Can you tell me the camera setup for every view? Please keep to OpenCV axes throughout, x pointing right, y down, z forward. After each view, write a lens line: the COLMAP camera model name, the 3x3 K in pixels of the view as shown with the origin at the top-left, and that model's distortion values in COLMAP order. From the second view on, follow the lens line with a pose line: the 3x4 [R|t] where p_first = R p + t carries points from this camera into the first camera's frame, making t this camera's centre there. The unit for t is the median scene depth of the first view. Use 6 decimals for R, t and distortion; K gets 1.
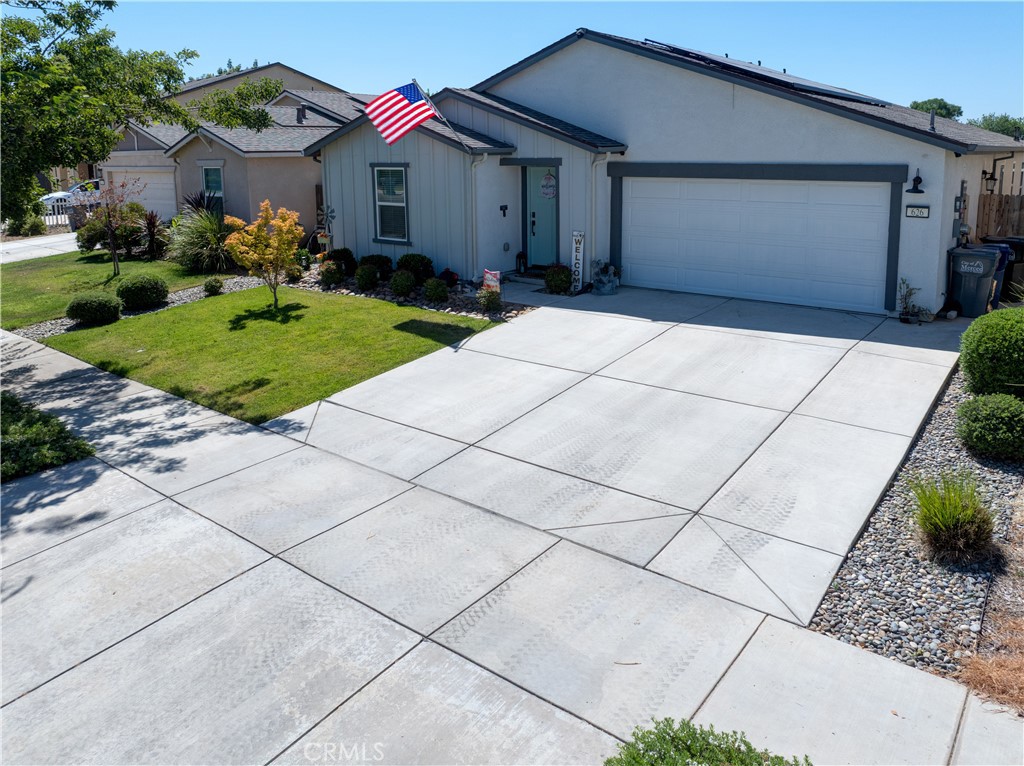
lens RADIAL K [[813.0, 0, 509.9], [0, 813.0, 369.5], [0, 0, 1]] dist [-0.068678, 0.013840]
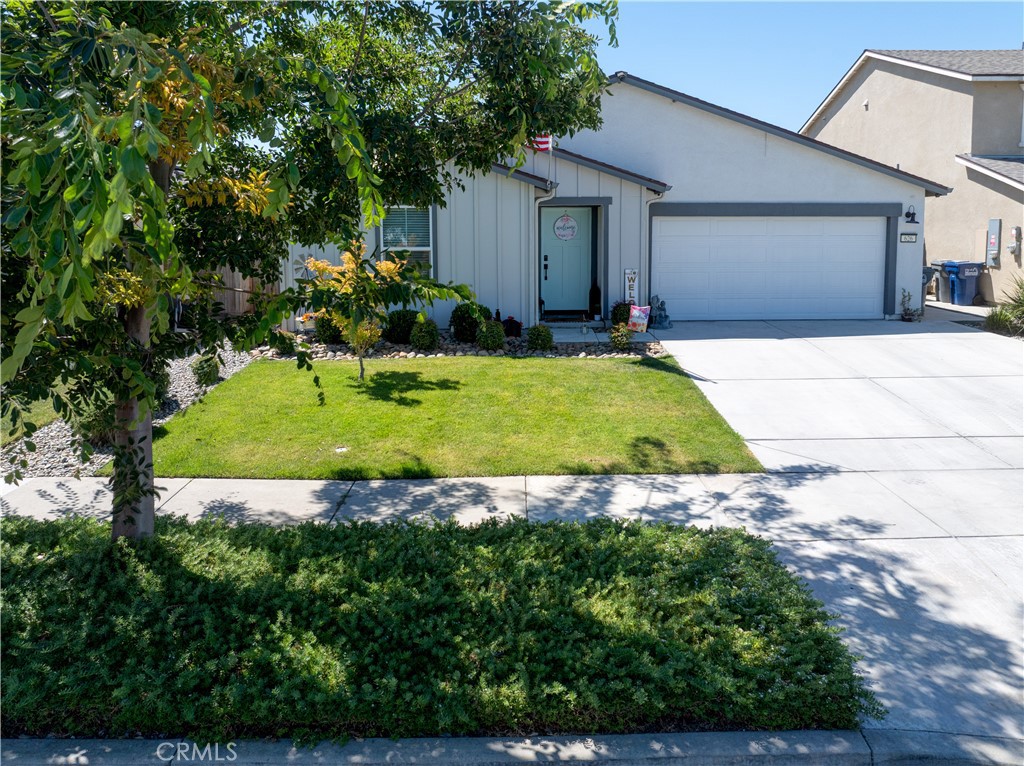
lens RADIAL K [[813.0, 0, 509.9], [0, 813.0, 369.5], [0, 0, 1]] dist [-0.068678, 0.013840]
pose [[0.748623, -0.107407, 0.654238, -0.753525], [0.171776, 0.984517, -0.034929, -0.041052], [-0.640357, 0.138531, 0.755481, 0.377759]]
